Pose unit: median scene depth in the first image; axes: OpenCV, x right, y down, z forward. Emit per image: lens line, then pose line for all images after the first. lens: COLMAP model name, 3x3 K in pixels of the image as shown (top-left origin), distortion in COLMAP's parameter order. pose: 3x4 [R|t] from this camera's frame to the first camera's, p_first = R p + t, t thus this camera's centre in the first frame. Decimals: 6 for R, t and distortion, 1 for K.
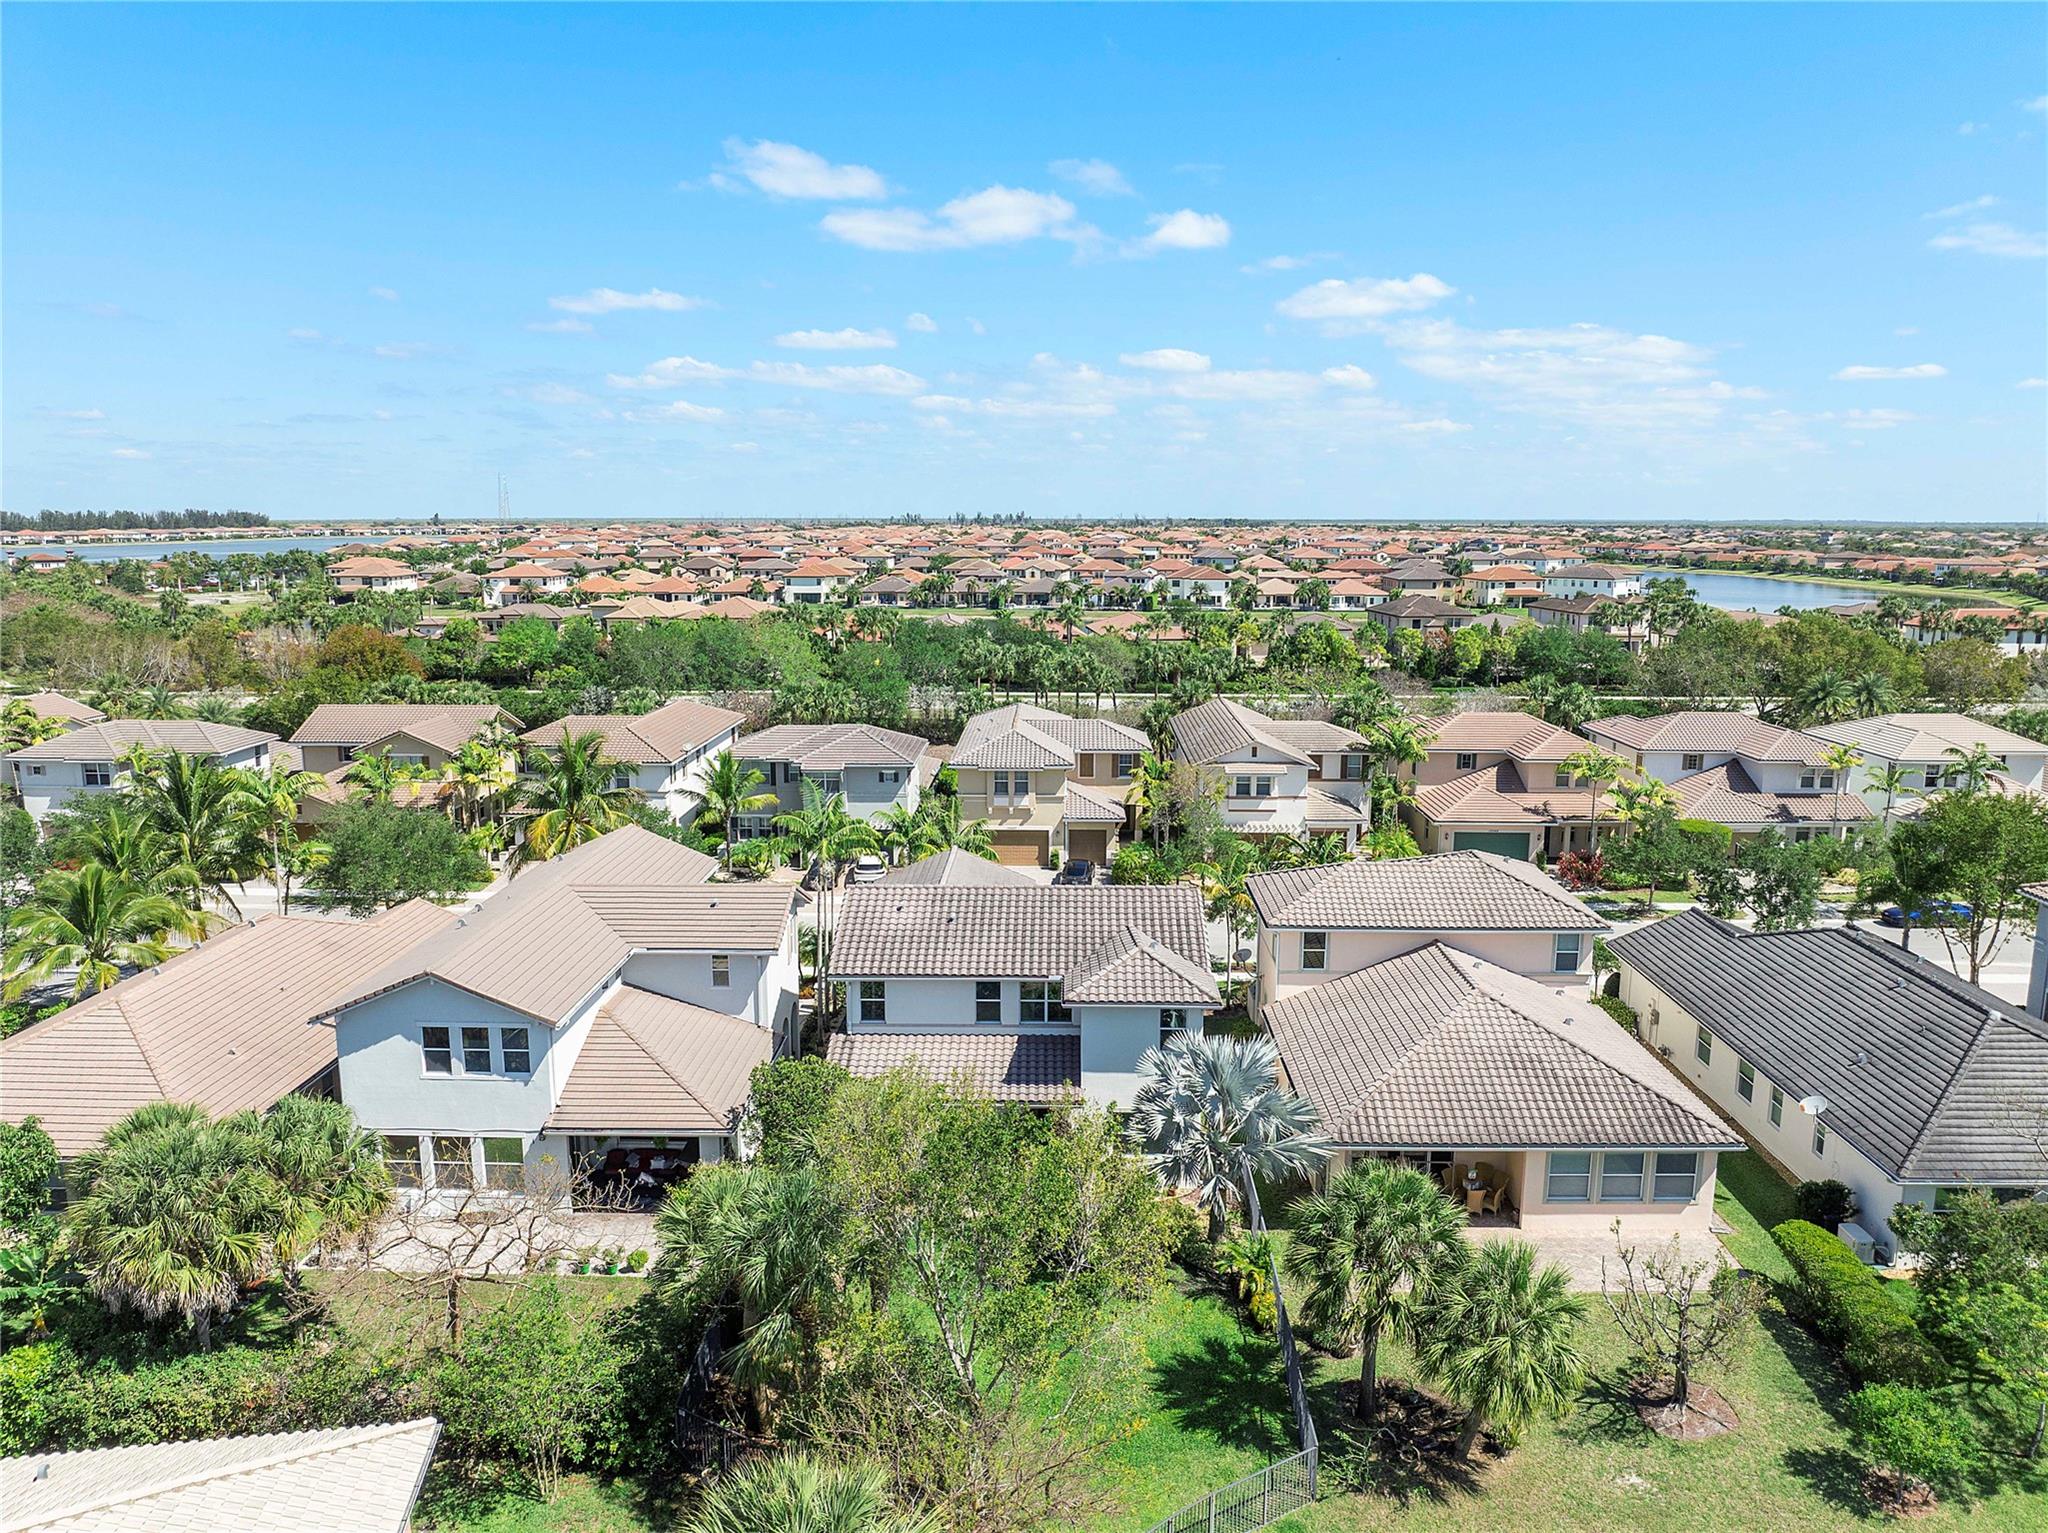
lens RADIAL K [[1468.6, 0, 1024.0], [0, 1468.6, 766.5], [0, 0, 1]] dist [-0.041098, -0.000103]
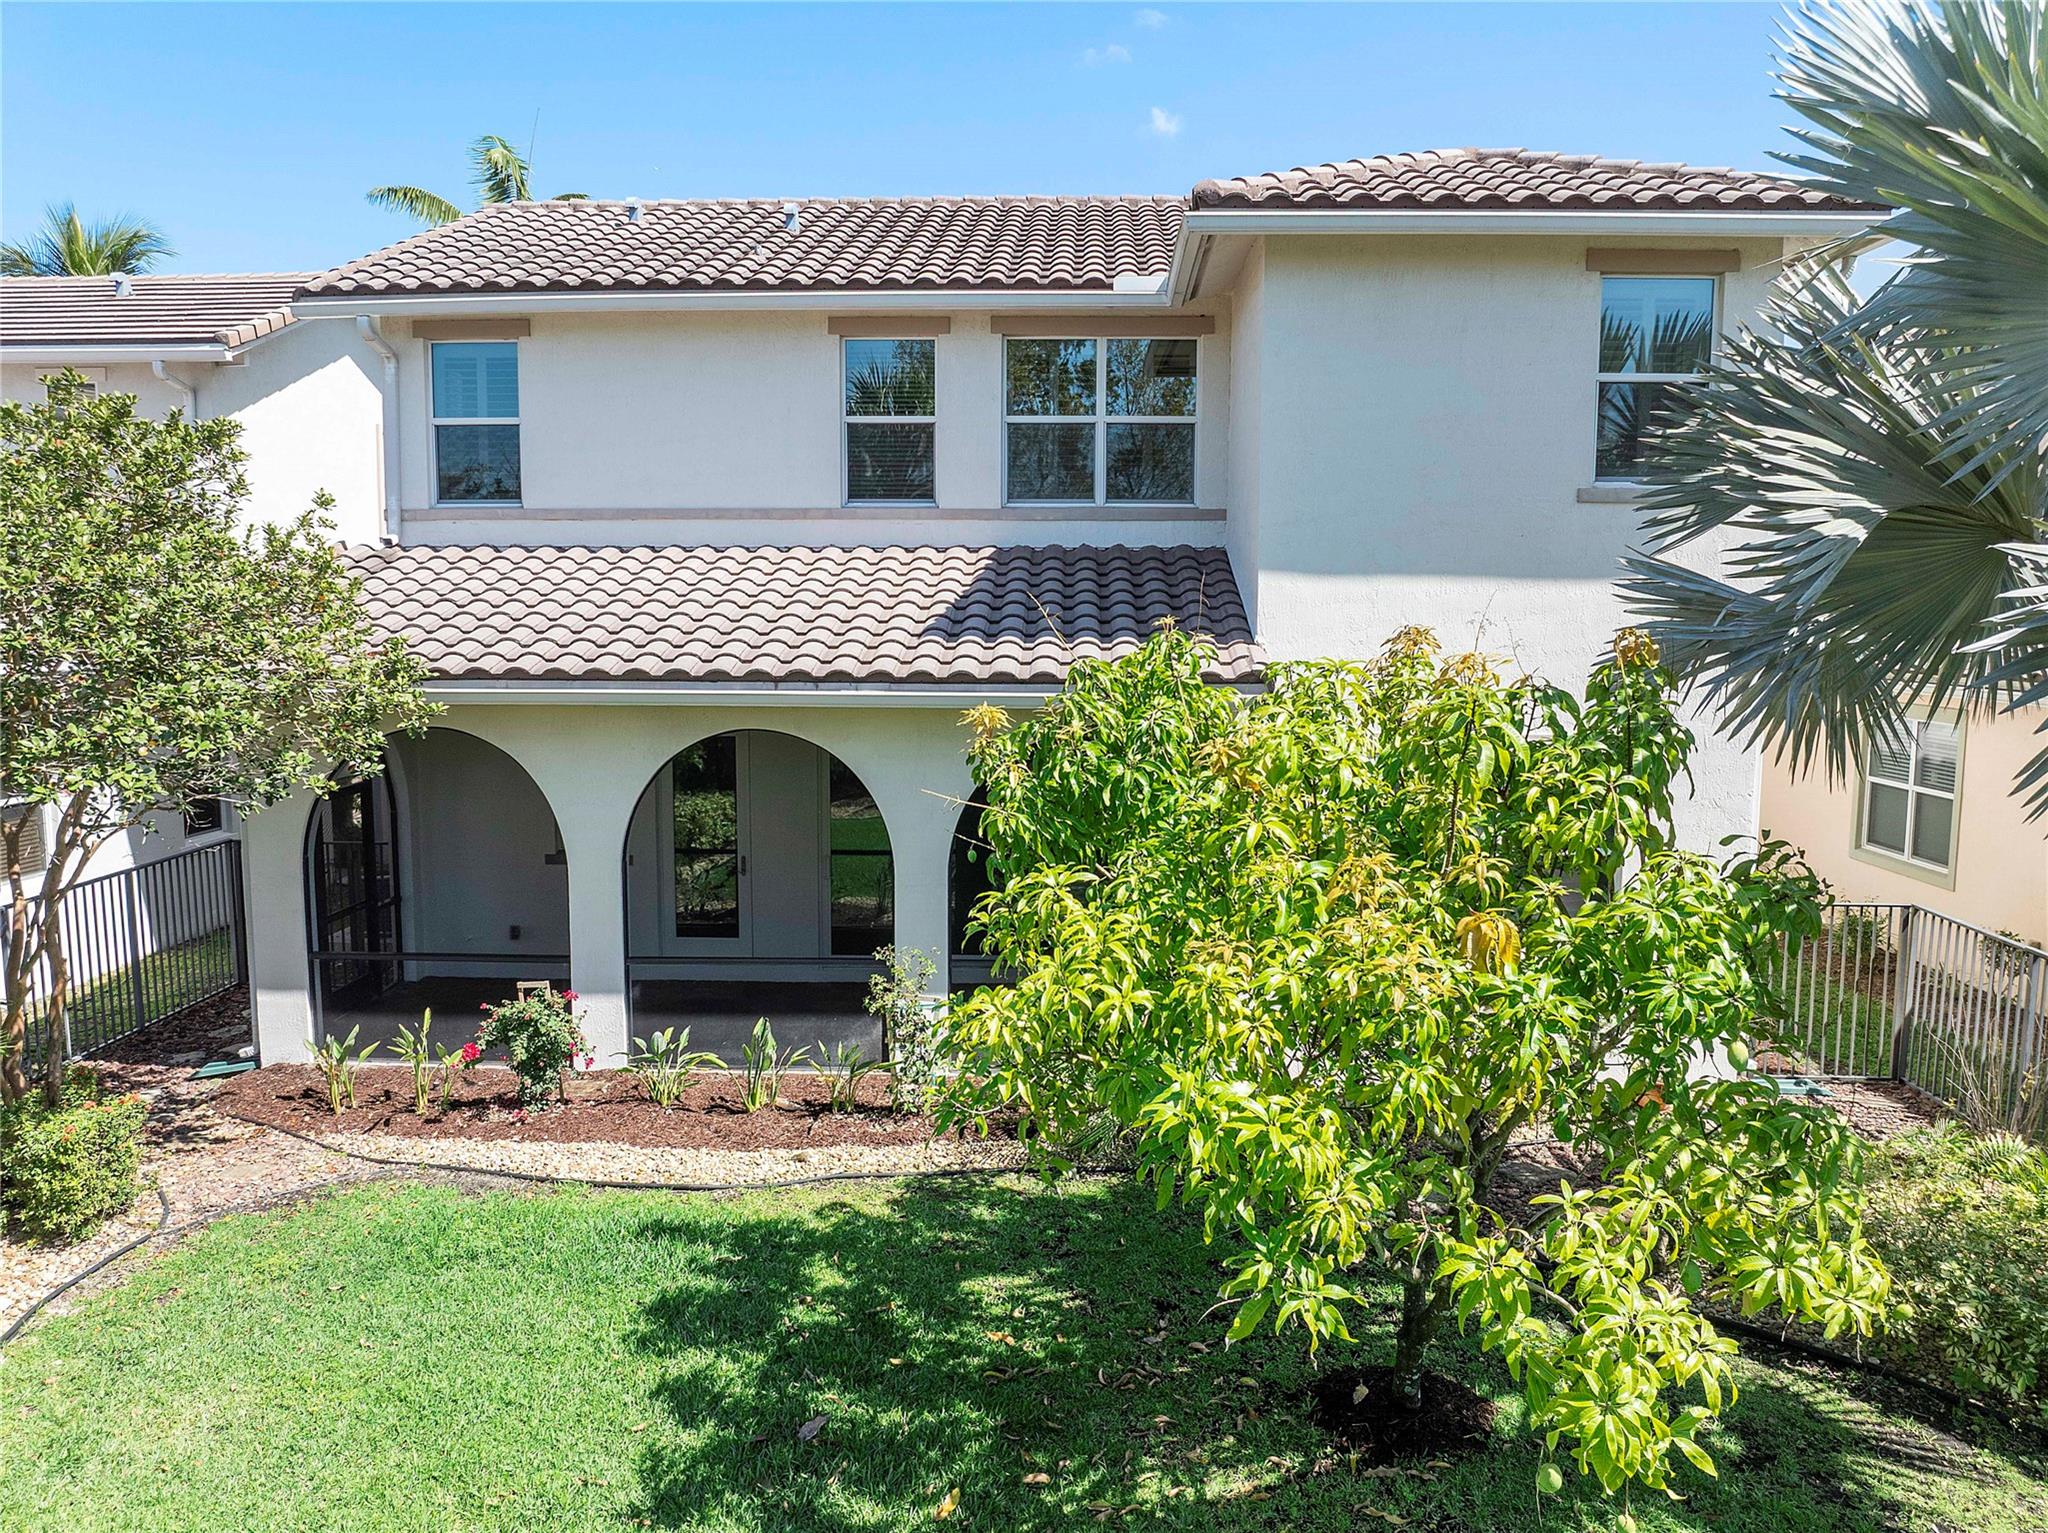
lens RADIAL K [[1468.6, 0, 1024.0], [0, 1468.6, 766.5], [0, 0, 1]] dist [-0.041098, -0.000103]
pose [[0.999858, 0.003827, -0.016440, 0.005236], [-0.004852, 0.998018, -0.062740, 0.241759], [0.016168, 0.062811, 0.997894, 0.730935]]
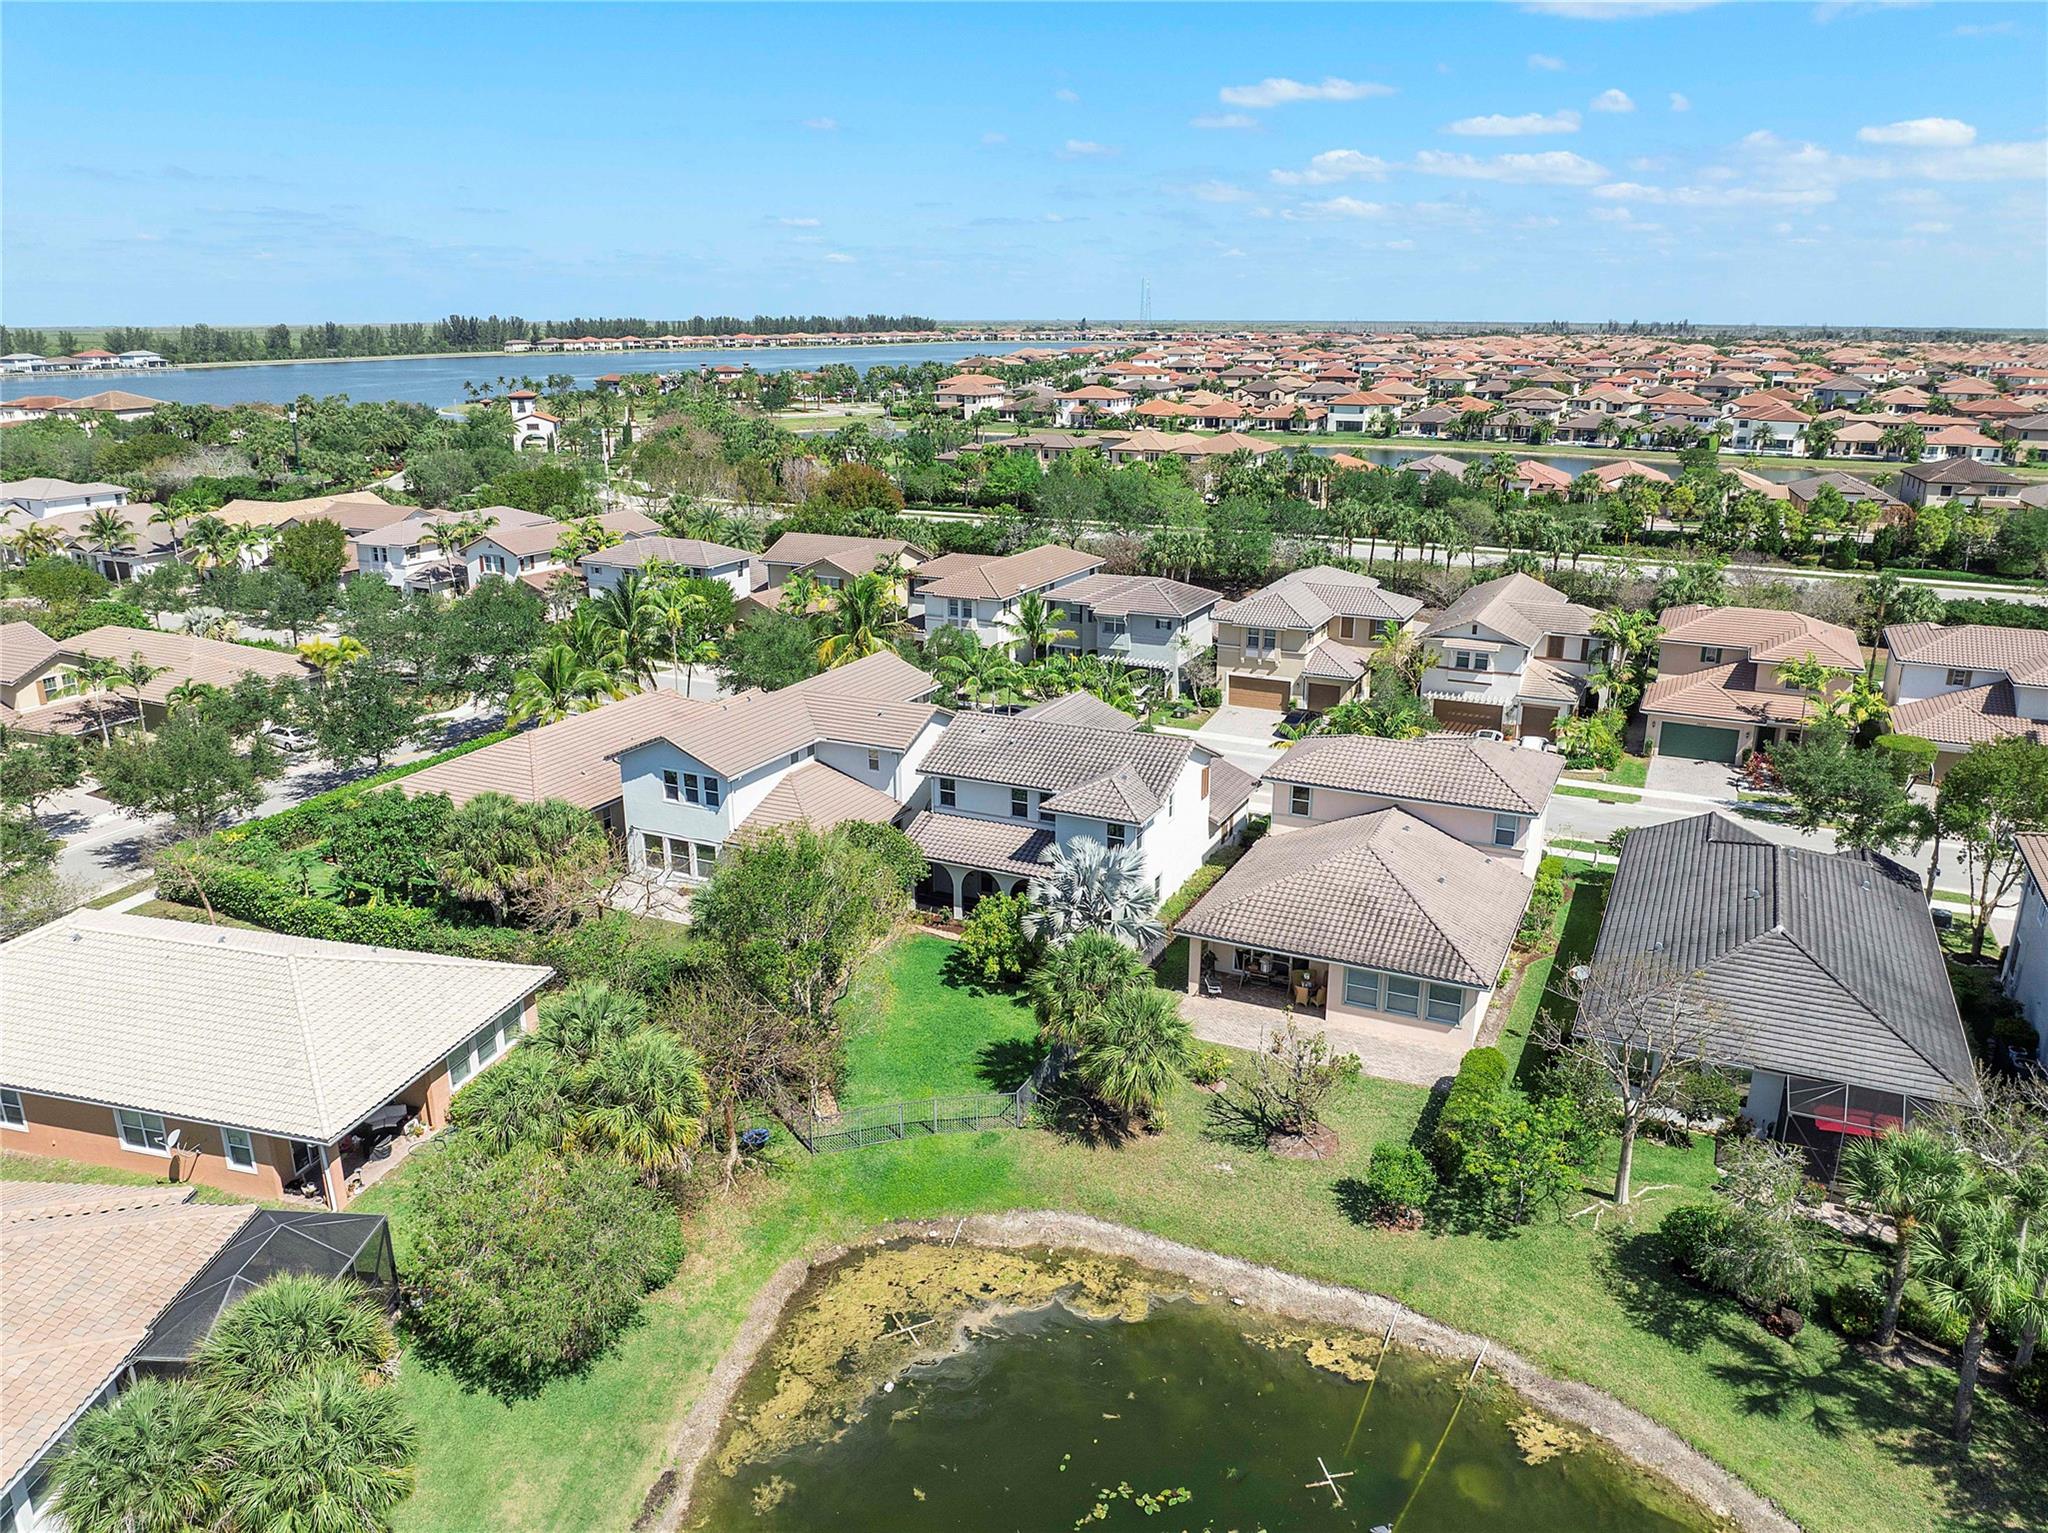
lens RADIAL K [[1469.7, 0, 1021.0], [0, 1469.7, 735.9], [0, 0, 1]] dist [-0.036836, 0.001324]
pose [[0.909150, 0.113431, -0.400724, 0.539059], [-0.068929, 0.989907, 0.123823, -0.079884], [0.410725, -0.084952, 0.907793, -0.284560]]
